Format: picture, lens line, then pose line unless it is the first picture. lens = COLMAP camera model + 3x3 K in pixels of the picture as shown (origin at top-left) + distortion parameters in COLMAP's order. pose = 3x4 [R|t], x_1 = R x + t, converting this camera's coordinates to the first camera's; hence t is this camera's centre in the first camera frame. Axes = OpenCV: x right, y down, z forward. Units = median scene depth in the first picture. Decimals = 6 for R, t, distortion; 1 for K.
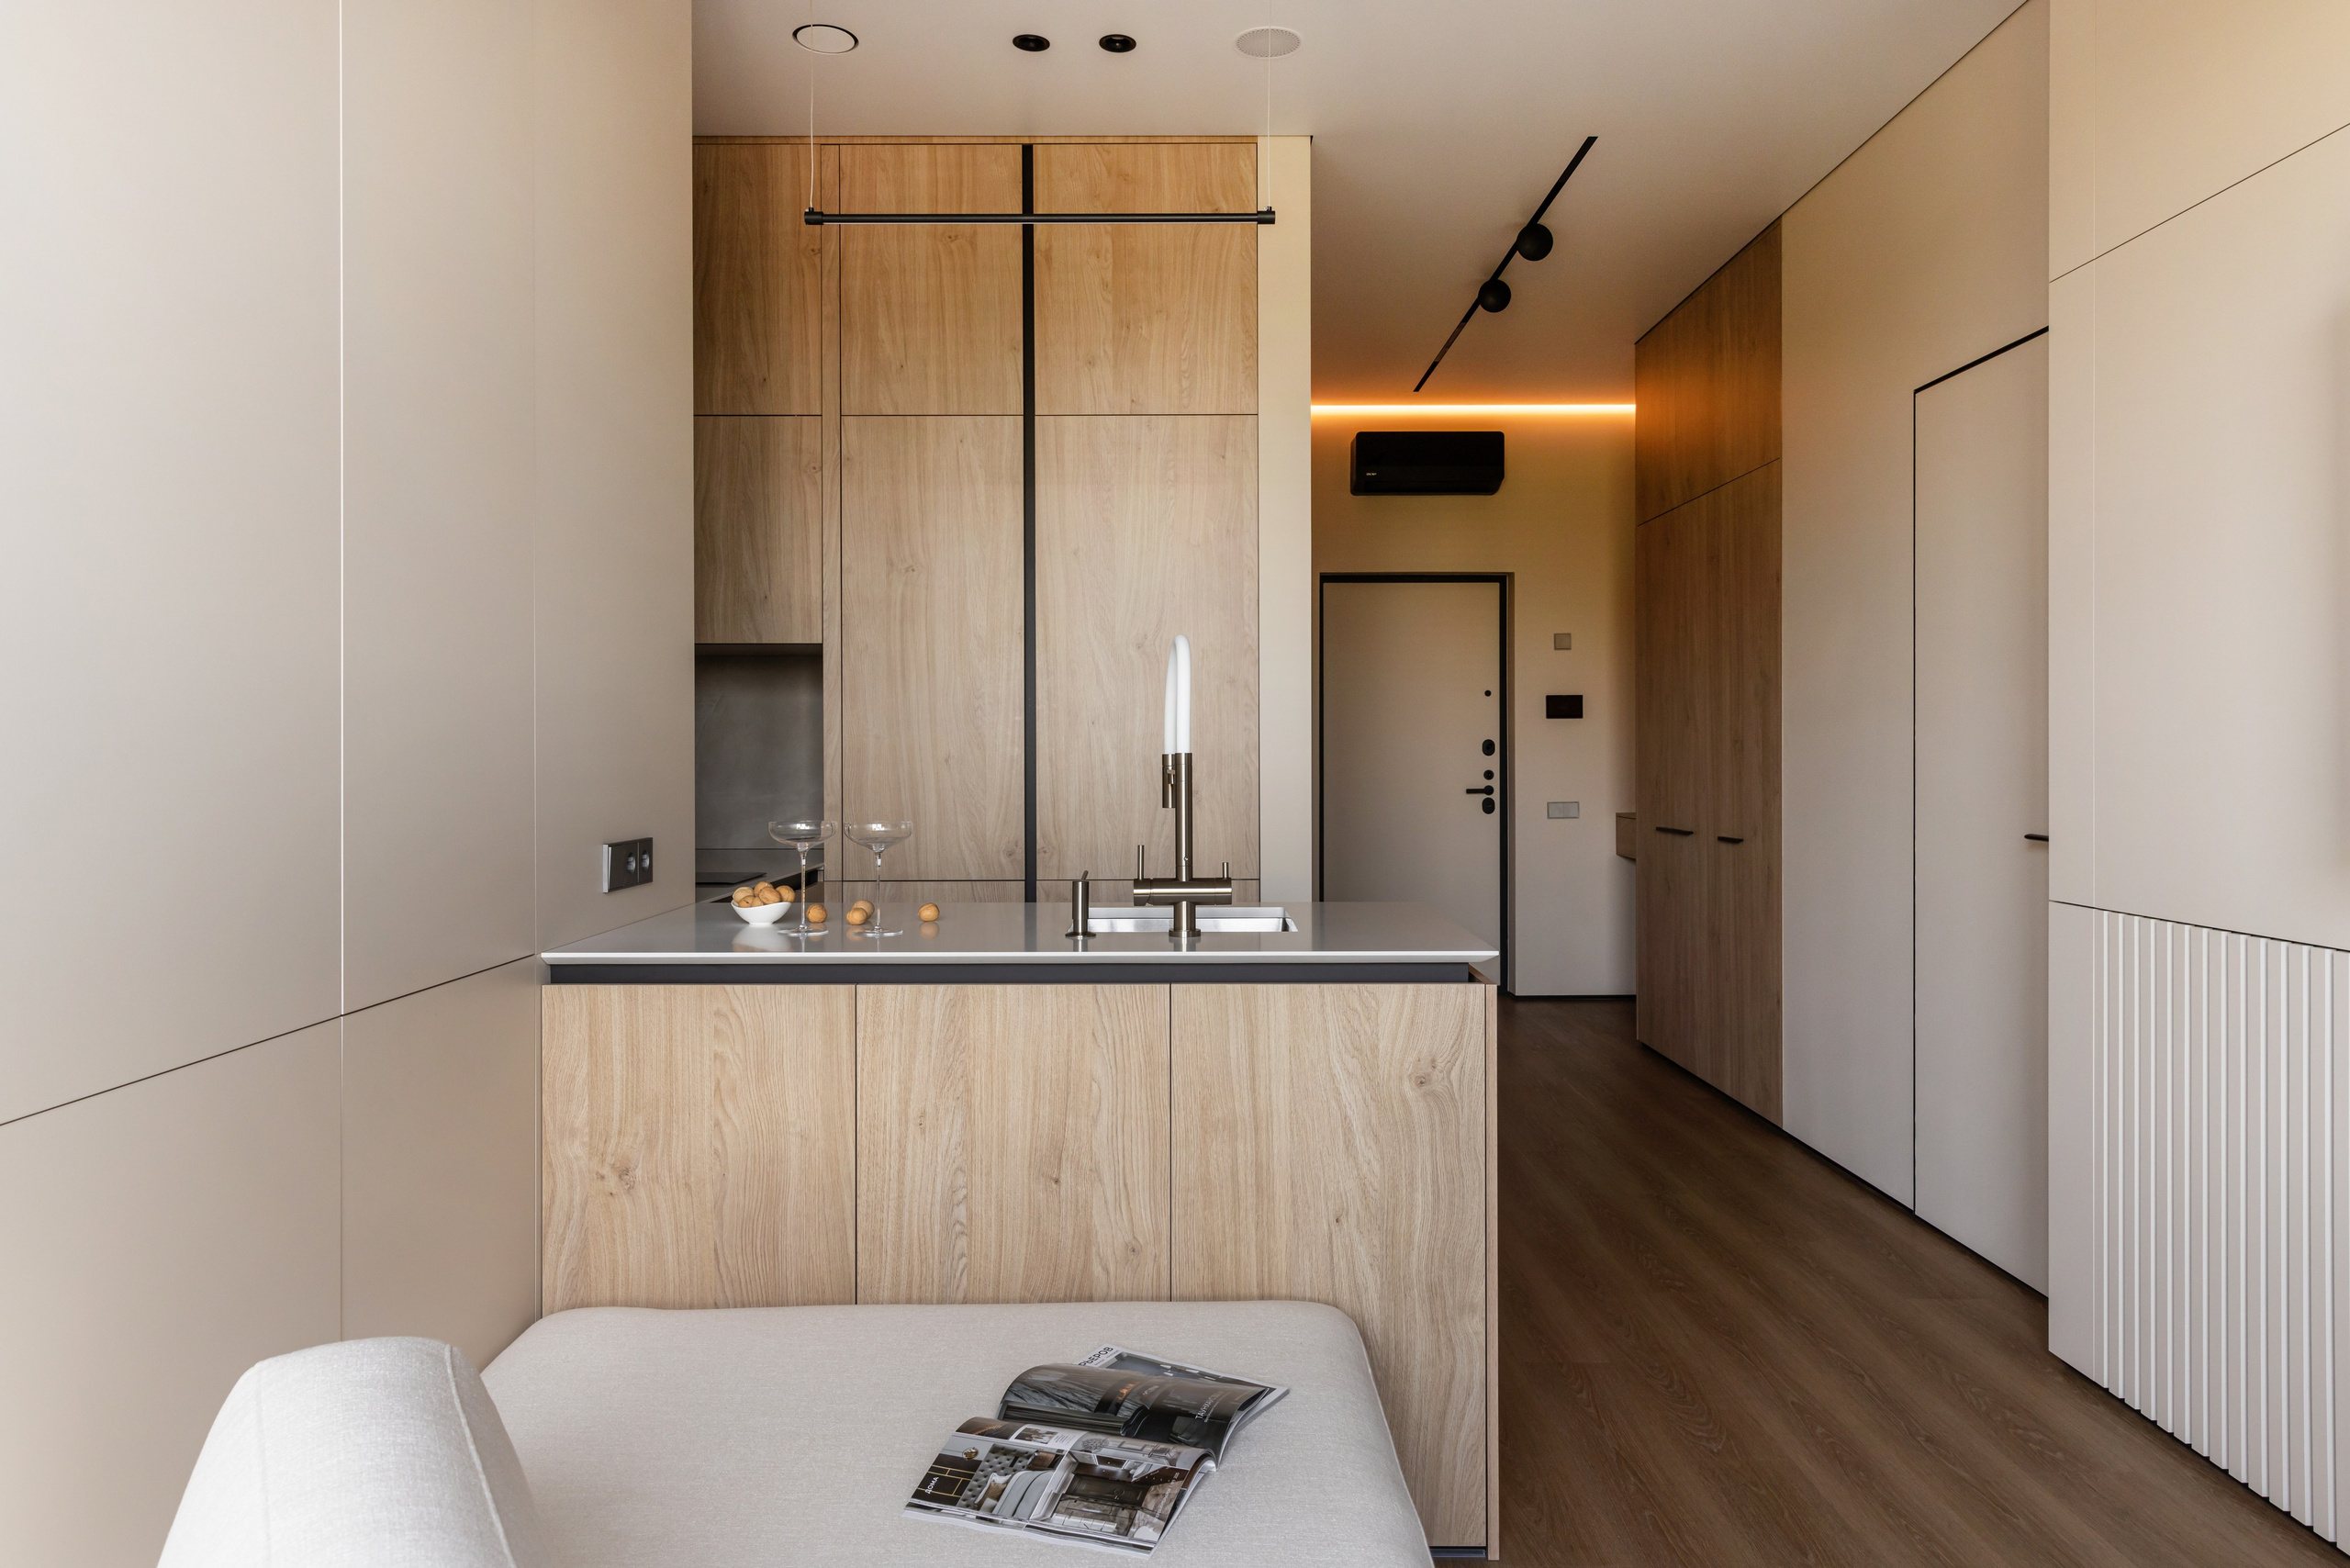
lens RADIAL K [[1512.6, 0, 1175.0], [0, 1512.6, 784.0], [0, 0, 1]] dist [0.009672, 0.000900]
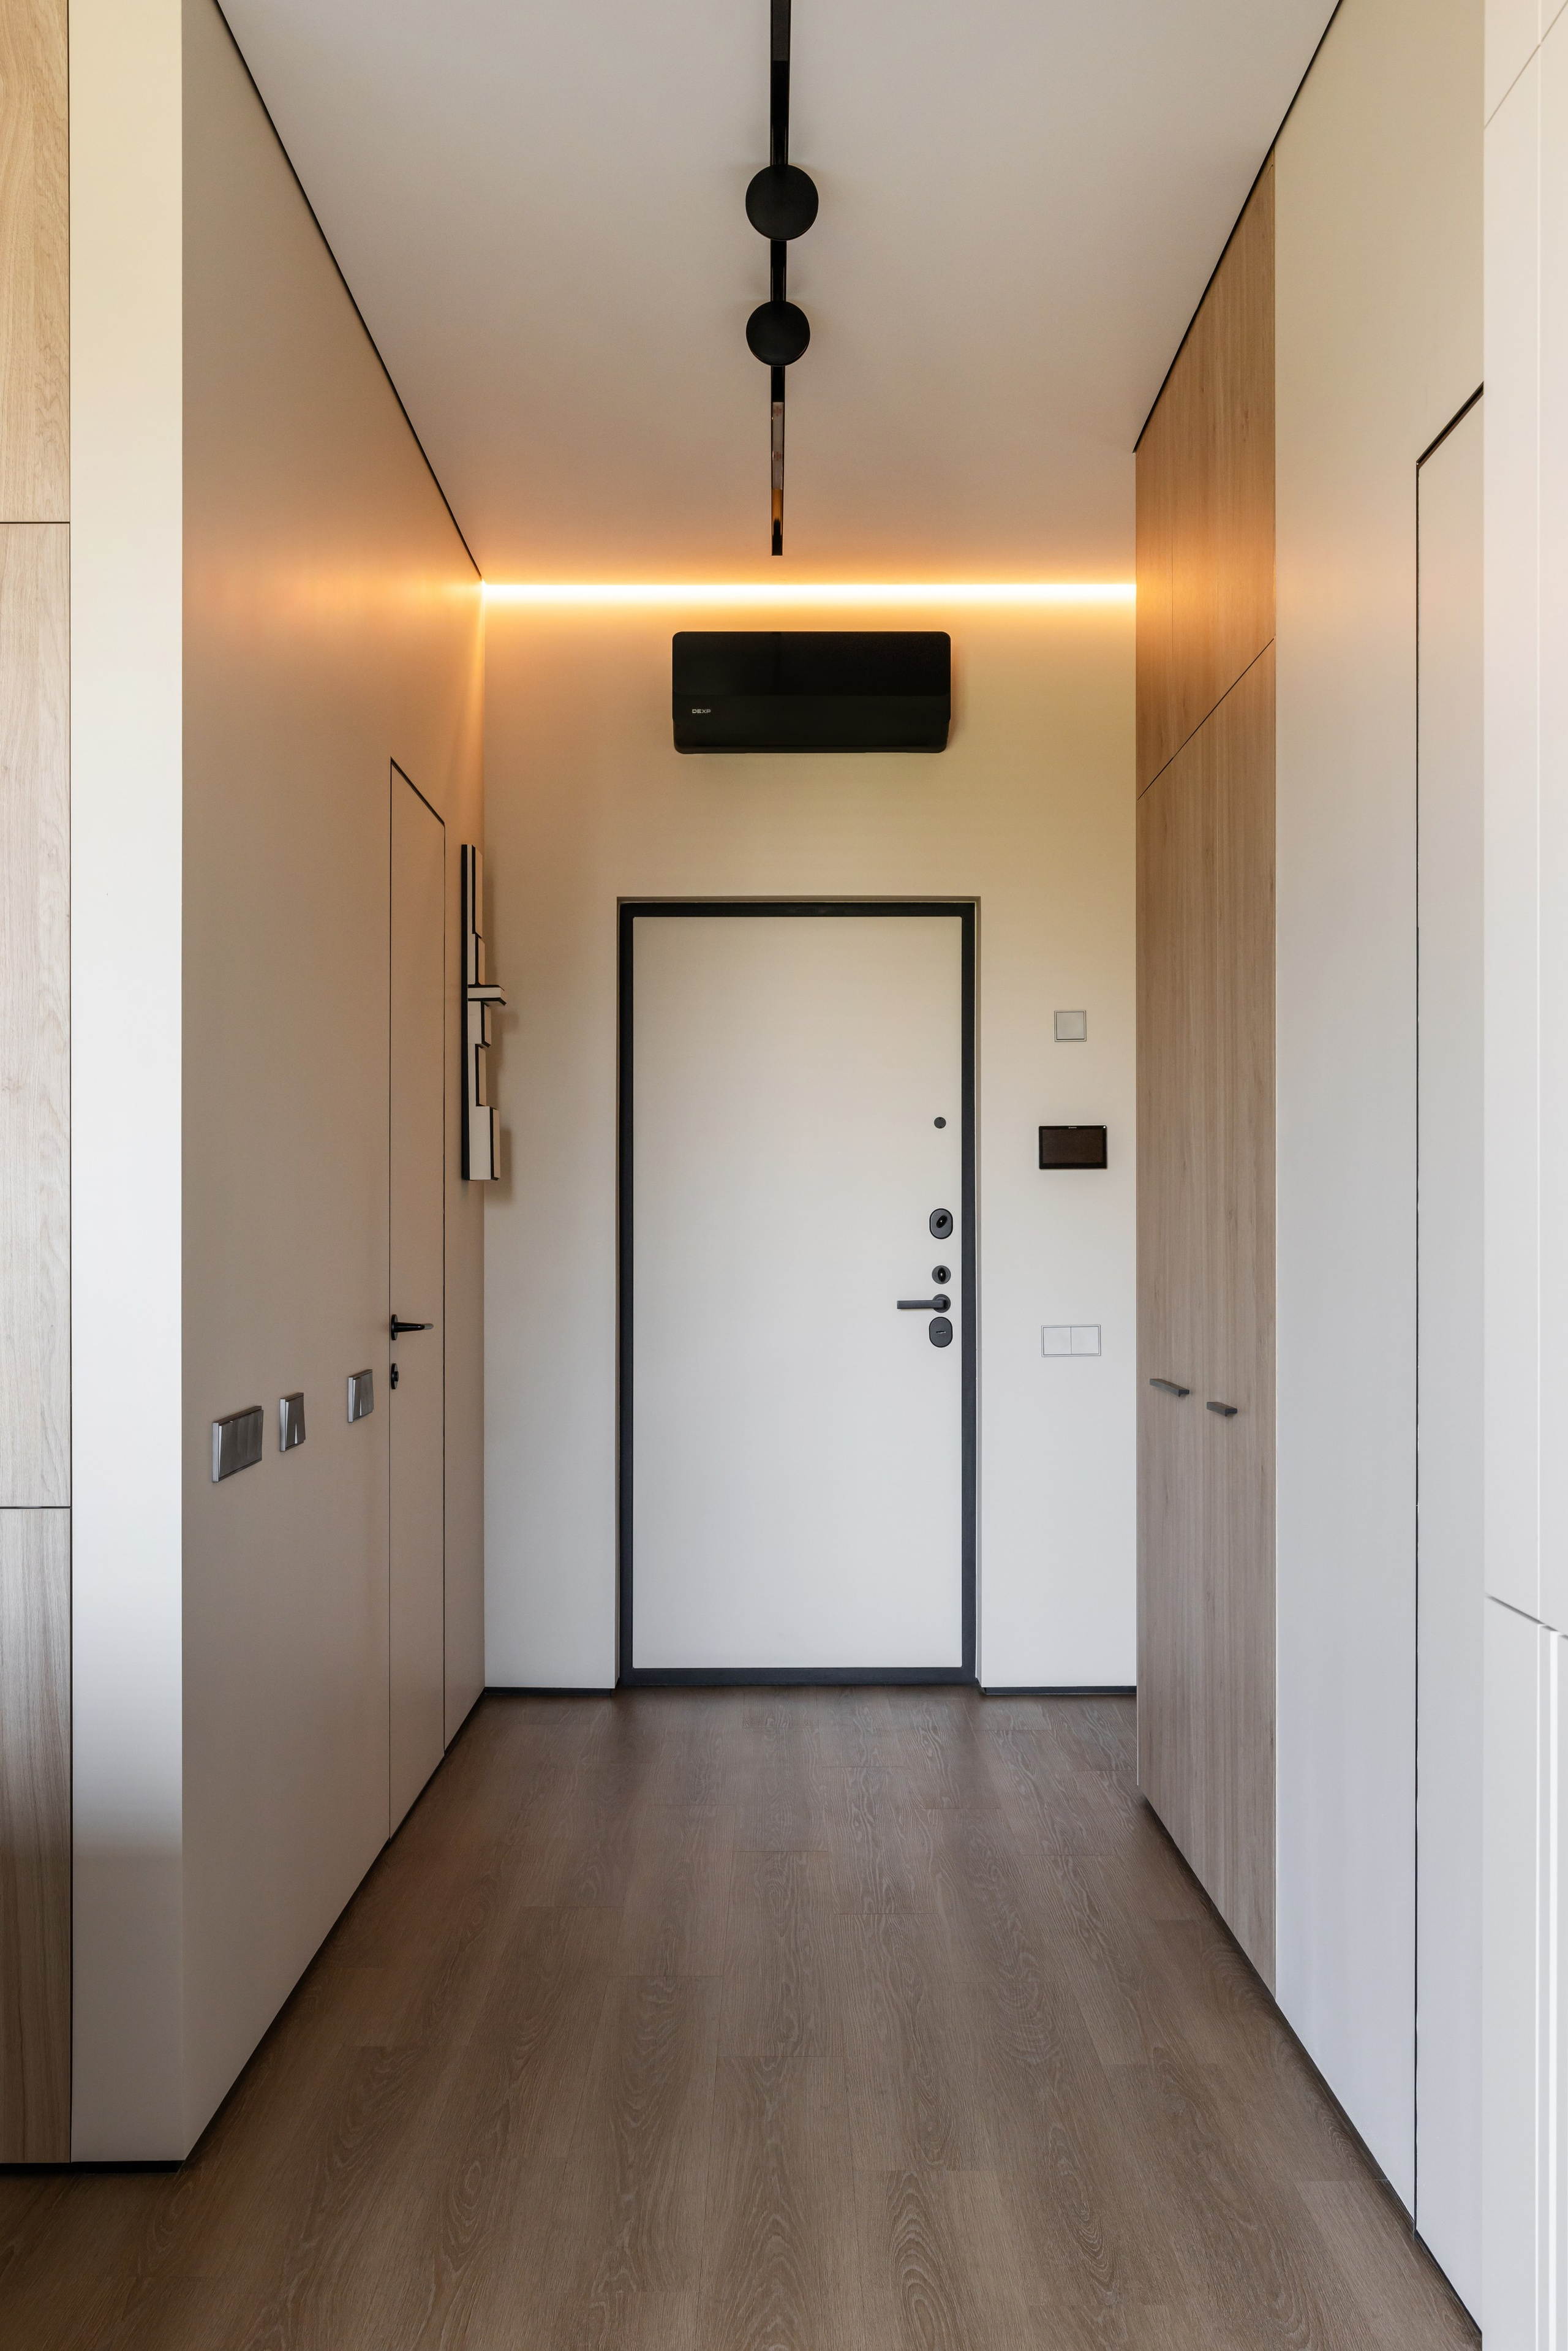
lens RADIAL K [[2541.1, 0, 688.1], [0, 2541.1, 1289.4], [0, 0, 1]] dist [0.001957, 0.016129]
pose [[1.000000, 0.000001, -0.000233, 0.248501], [0.000000, 0.999996, 0.002769, -0.006982], [0.000233, -0.002769, 0.999996, 0.205896]]
